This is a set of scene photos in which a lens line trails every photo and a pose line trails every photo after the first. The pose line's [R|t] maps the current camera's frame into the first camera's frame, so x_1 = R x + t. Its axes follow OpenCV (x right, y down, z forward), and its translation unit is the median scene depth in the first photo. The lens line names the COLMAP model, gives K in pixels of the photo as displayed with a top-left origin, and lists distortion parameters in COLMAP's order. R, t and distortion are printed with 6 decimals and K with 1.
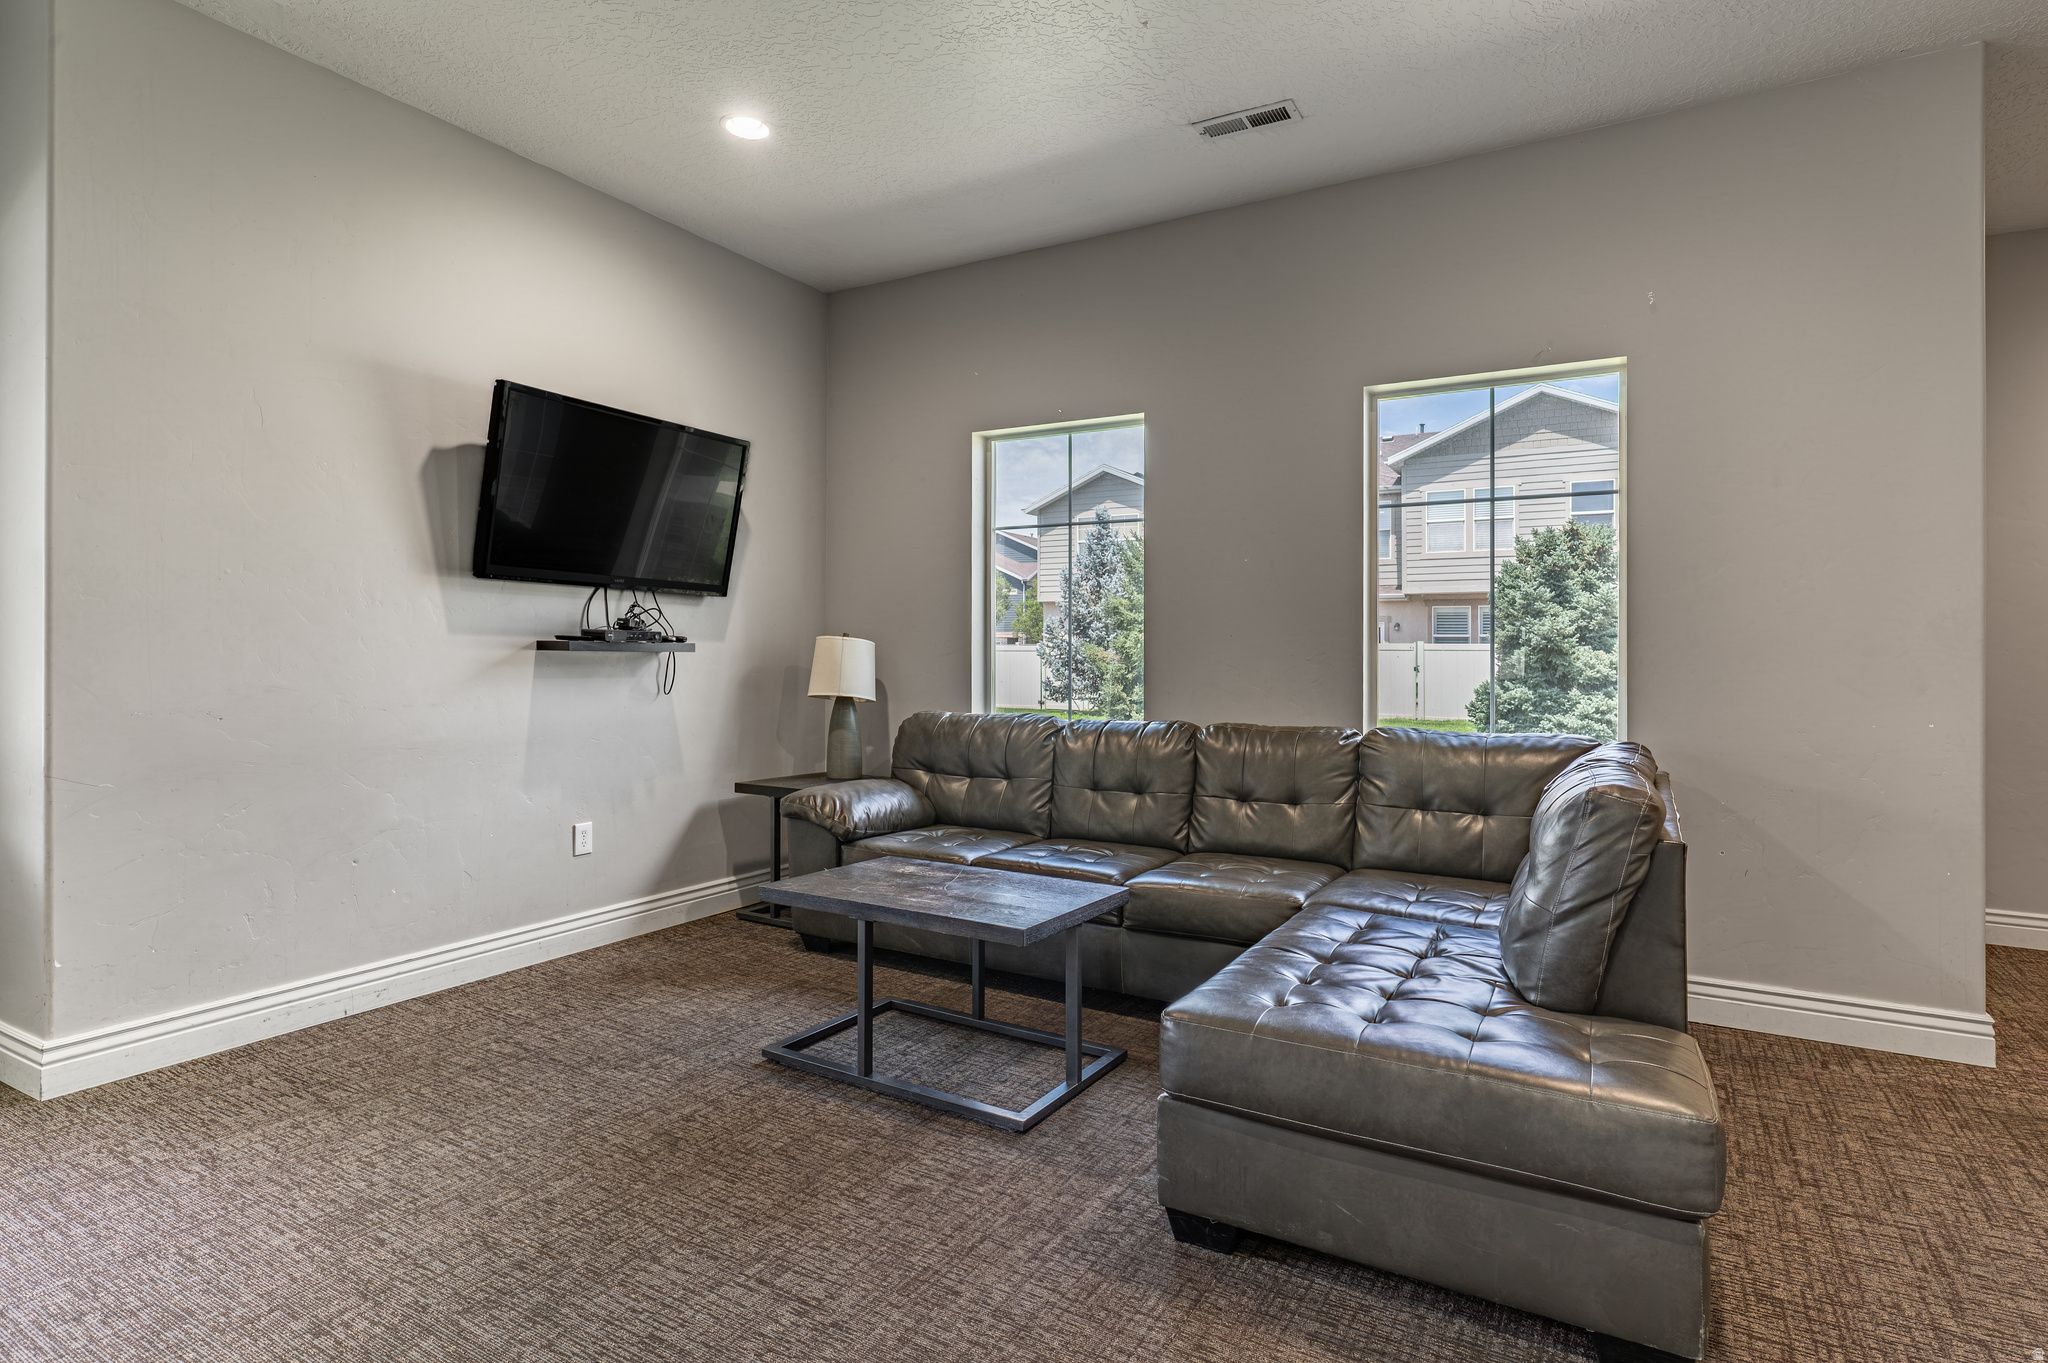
lens RADIAL K [[1046.5, 0, 1028.1], [0, 1046.5, 666.0], [0, 0, 1]] dist [-0.003414, 0.000868]
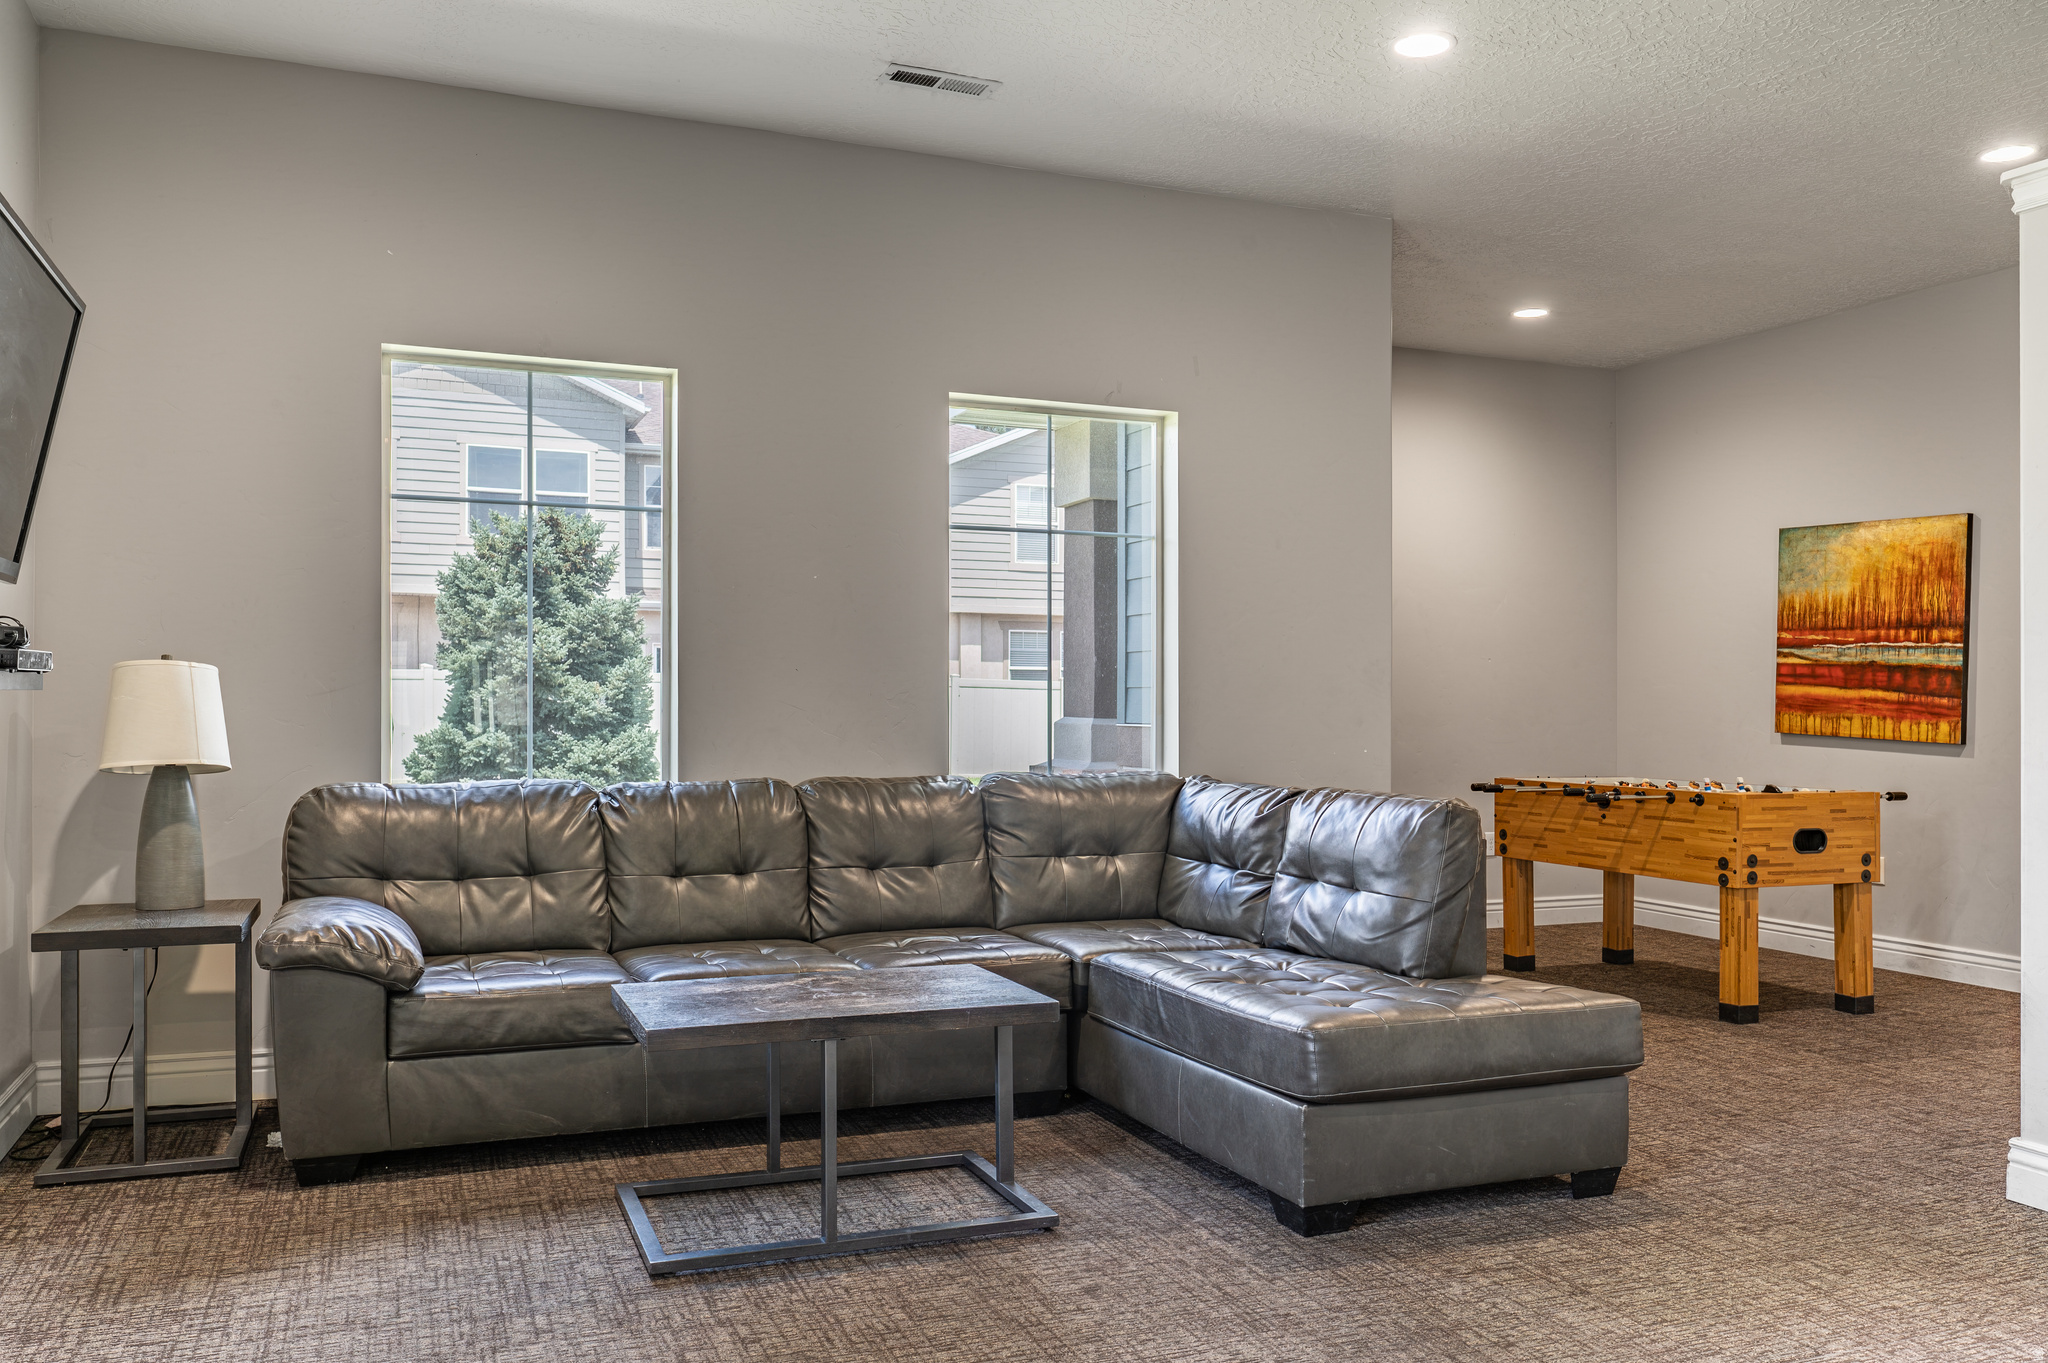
lens RADIAL K [[1631.3, 0, 1024.6], [0, 1631.3, 700.2], [0, 0, 1]] dist [-0.005954, 0.008145]
pose [[0.605738, -0.005113, 0.795648, -0.725239], [0.005300, 0.999983, 0.002391, -0.007584], [-0.795647, 0.002768, 0.605755, 0.108247]]
